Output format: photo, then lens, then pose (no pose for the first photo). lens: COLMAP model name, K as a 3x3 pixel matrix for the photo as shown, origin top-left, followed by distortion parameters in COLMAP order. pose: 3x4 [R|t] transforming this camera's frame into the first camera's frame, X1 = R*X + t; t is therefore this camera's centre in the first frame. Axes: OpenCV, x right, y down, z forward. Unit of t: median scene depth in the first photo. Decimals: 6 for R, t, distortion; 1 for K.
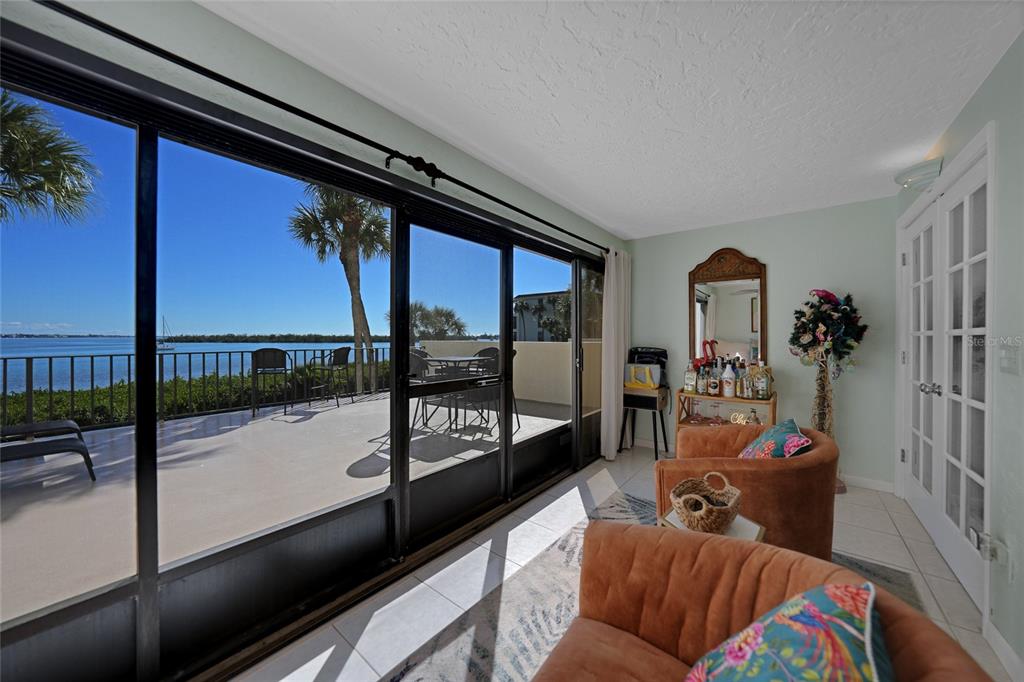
lens RADIAL K [[355.3, 0, 513.6], [0, 355.3, 339.6], [0, 0, 1]] dist [-0.023654, 0.004416]
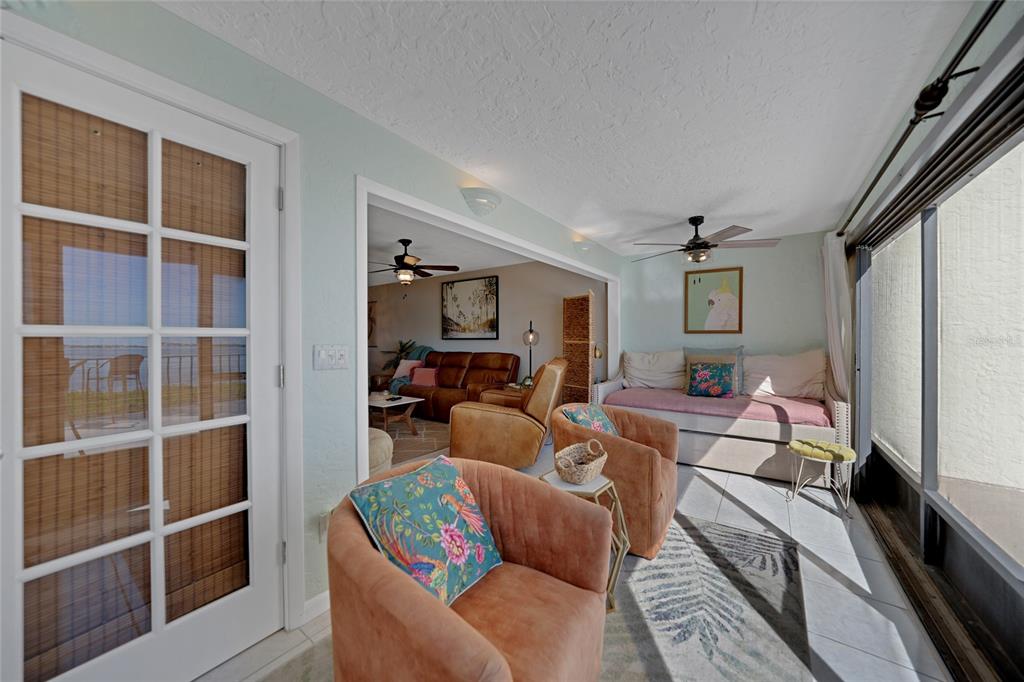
lens RADIAL K [[355.3, 0, 504.9], [0, 355.3, 337.6], [0, 0, 1]] dist [-0.023654, 0.004416]
pose [[-0.999559, -0.000595, -0.029704, 0.187562], [-0.000704, 0.999993, 0.003649, -0.004588], [0.029701, 0.003668, -0.999552, 0.503982]]
